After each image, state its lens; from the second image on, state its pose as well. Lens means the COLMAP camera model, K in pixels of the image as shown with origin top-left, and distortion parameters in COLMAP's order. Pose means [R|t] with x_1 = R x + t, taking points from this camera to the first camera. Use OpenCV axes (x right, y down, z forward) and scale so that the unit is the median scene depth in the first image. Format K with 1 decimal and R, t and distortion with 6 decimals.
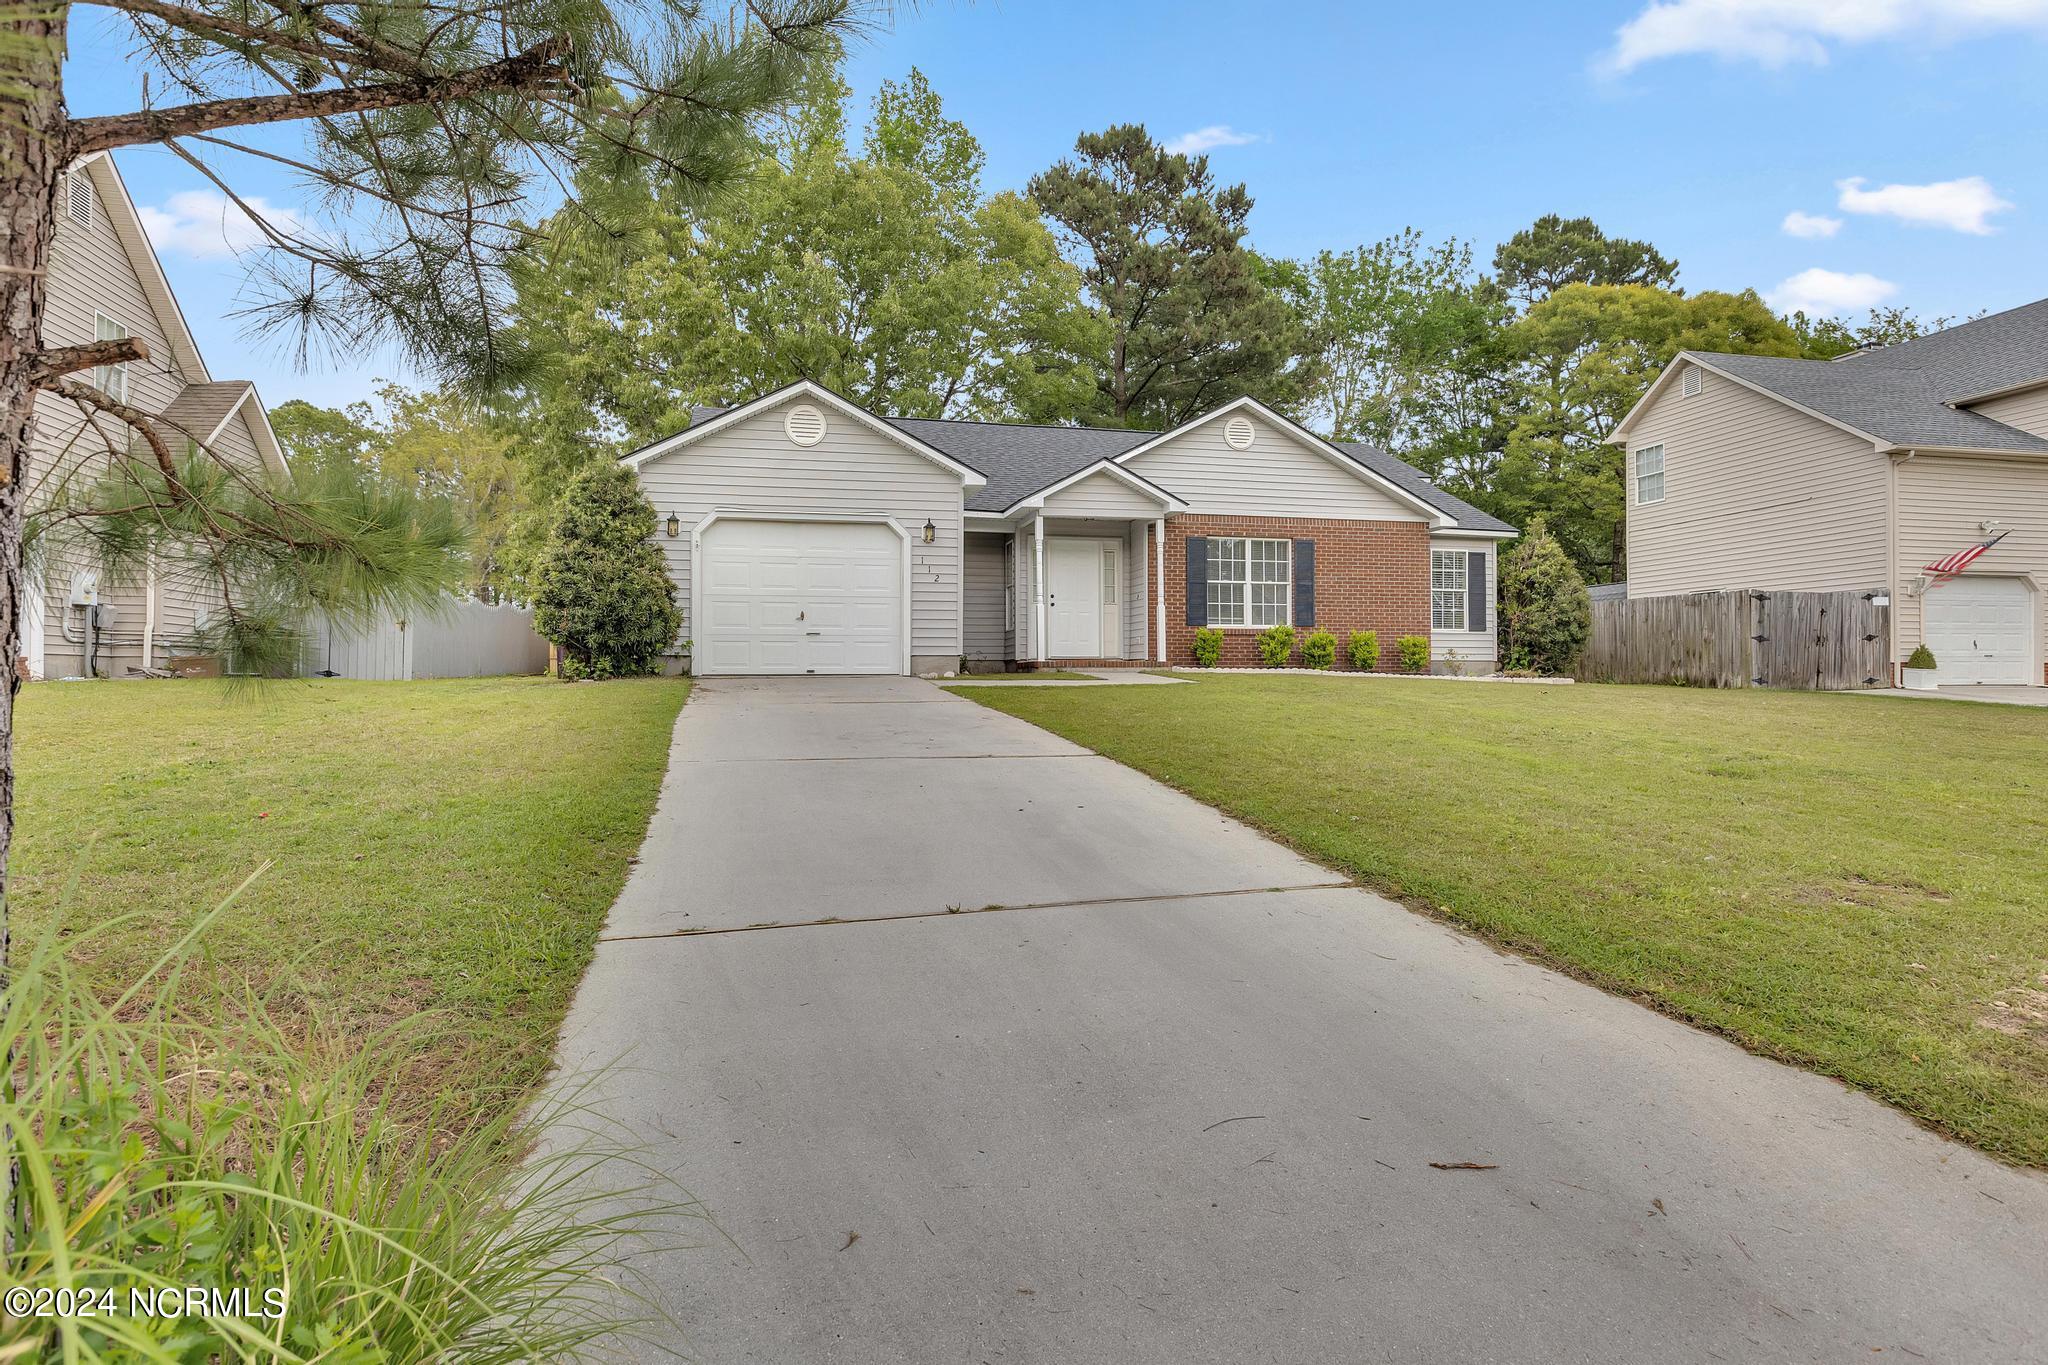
lens RADIAL K [[939.1, 0, 1024.0], [0, 939.1, 682.5], [0, 0, 1]] dist [-0.000287, 0.000092]
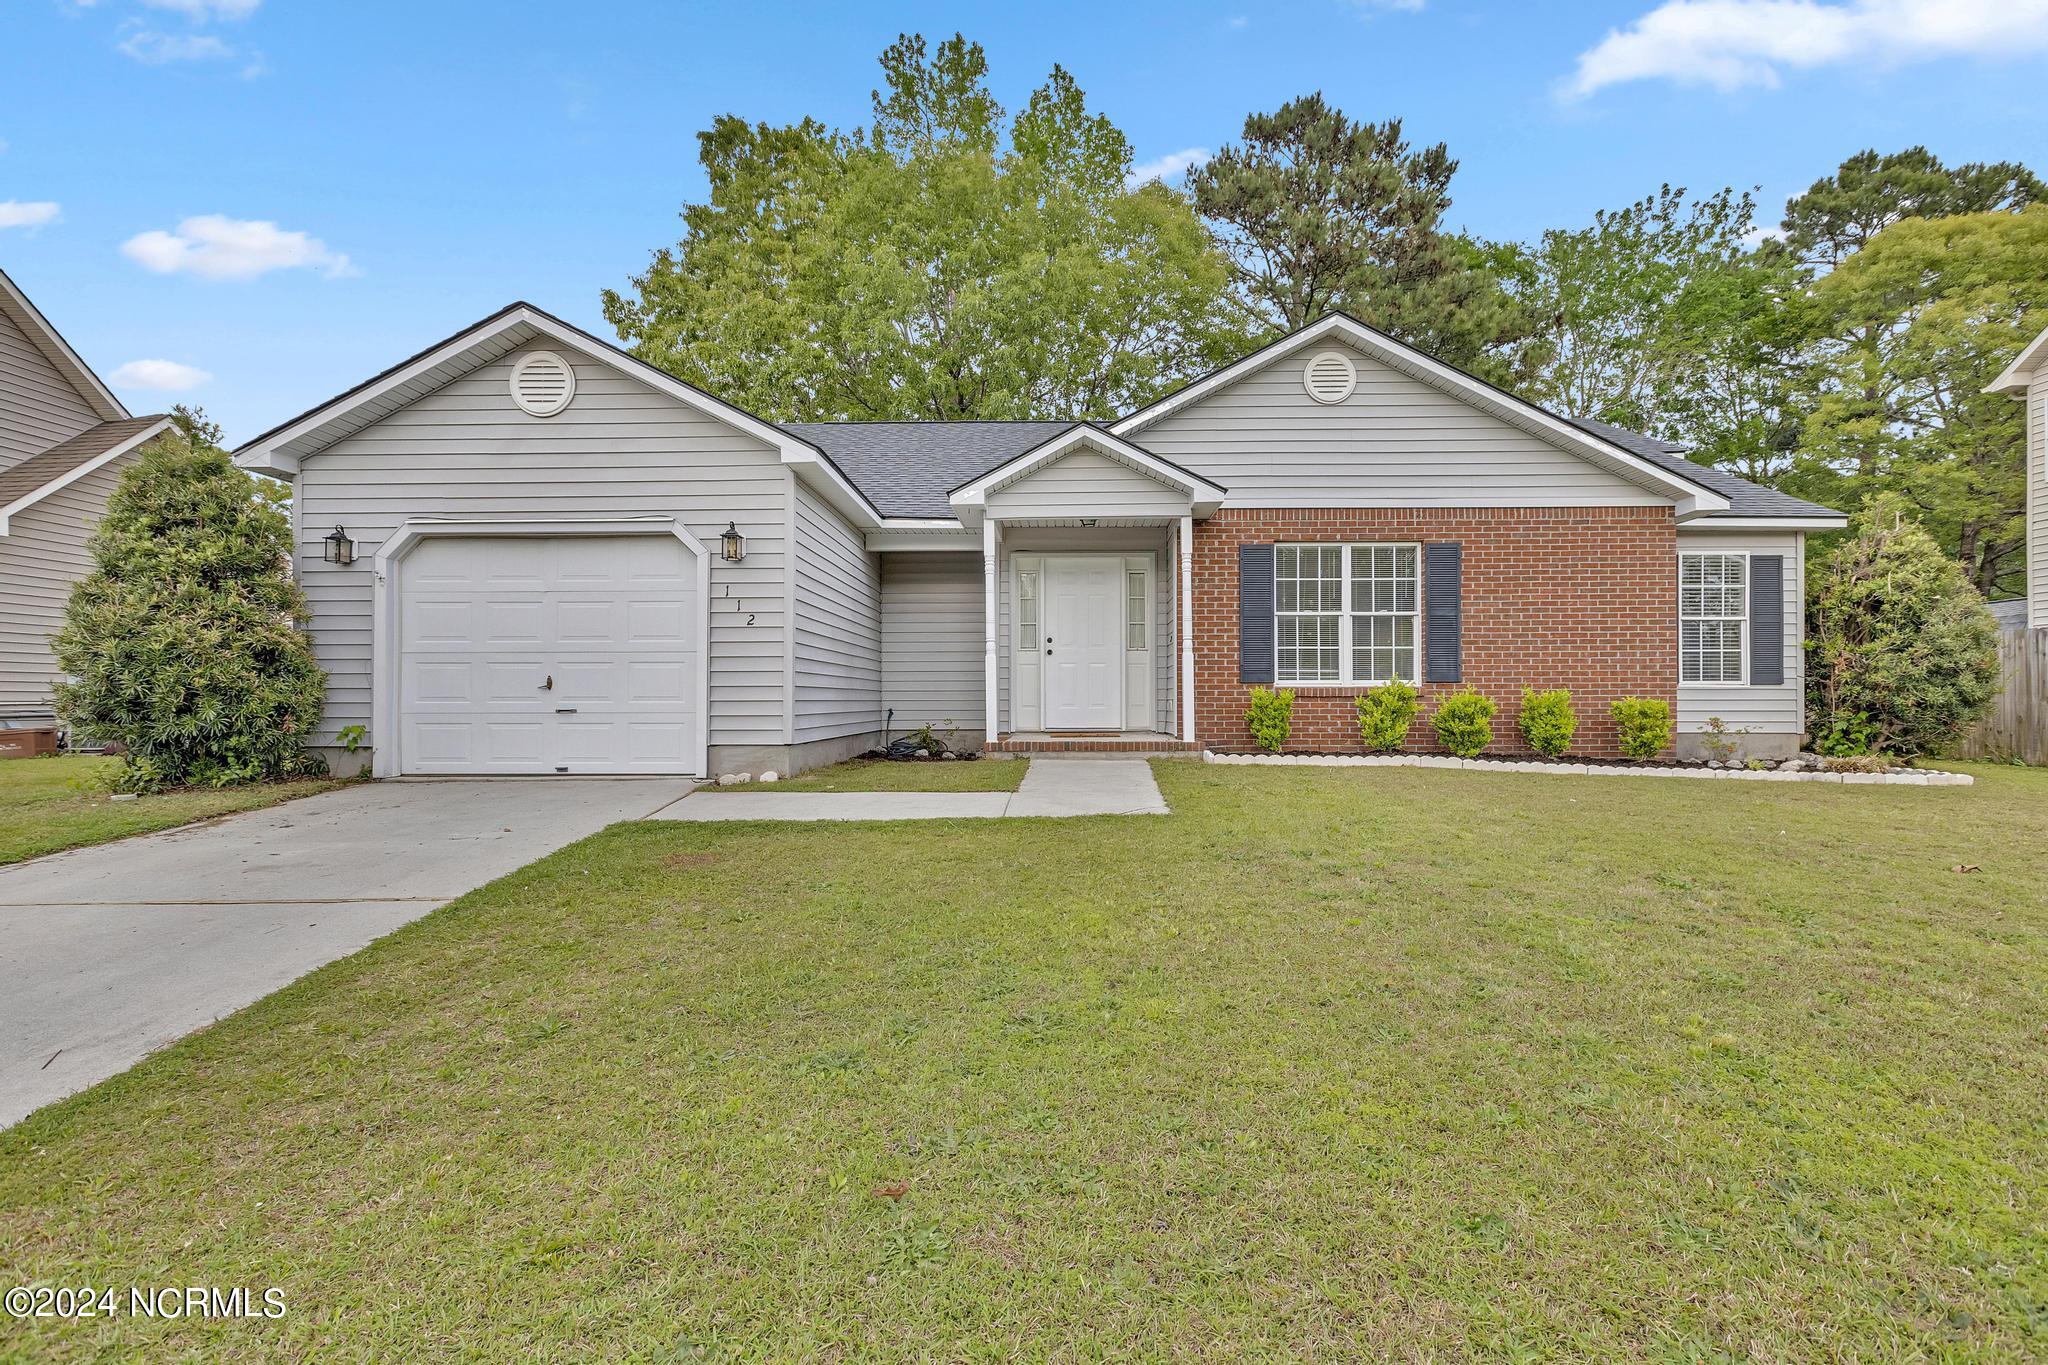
lens RADIAL K [[884.1, 0, 1033.4], [0, 884.1, 716.0], [0, 0, 1]] dist [-0.000615, -0.000180]
pose [[0.972339, 0.003510, -0.233547, 0.158502], [-0.002876, 0.999991, 0.003057, -0.035616], [0.233556, -0.002301, 0.972341, 0.340338]]
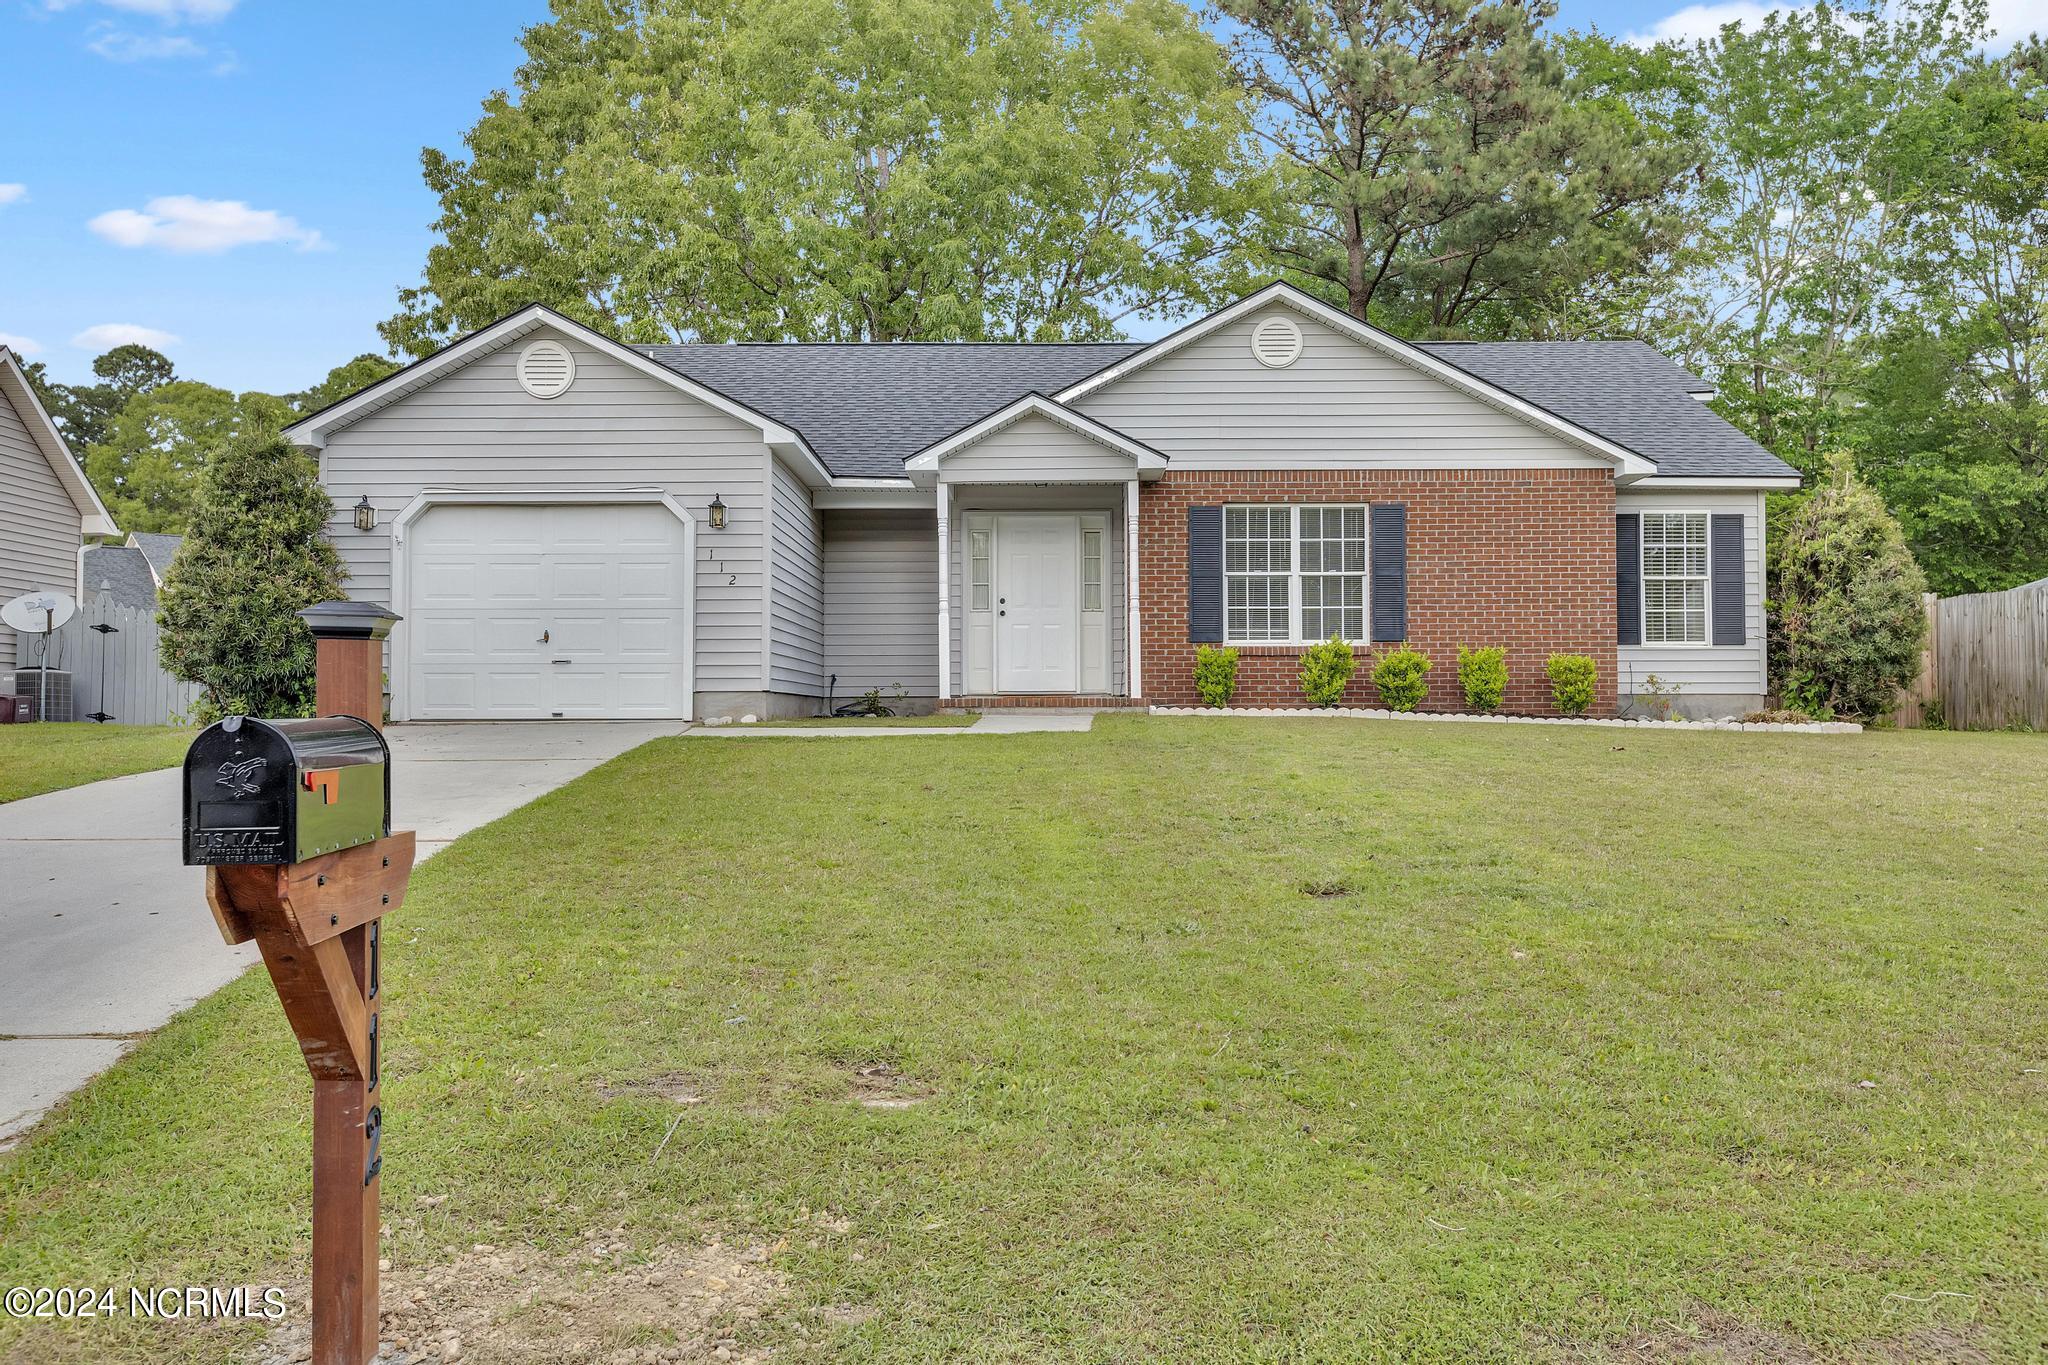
lens RADIAL K [[1404.6, 0, 1021.5], [0, 1404.6, 714.8], [0, 0, 1]] dist [0.010950, -0.000306]
pose [[0.977236, -0.001150, -0.212152, 0.237501], [-0.000789, 0.999959, -0.009054, -0.001687], [0.212154, 0.009015, 0.977195, 0.024935]]
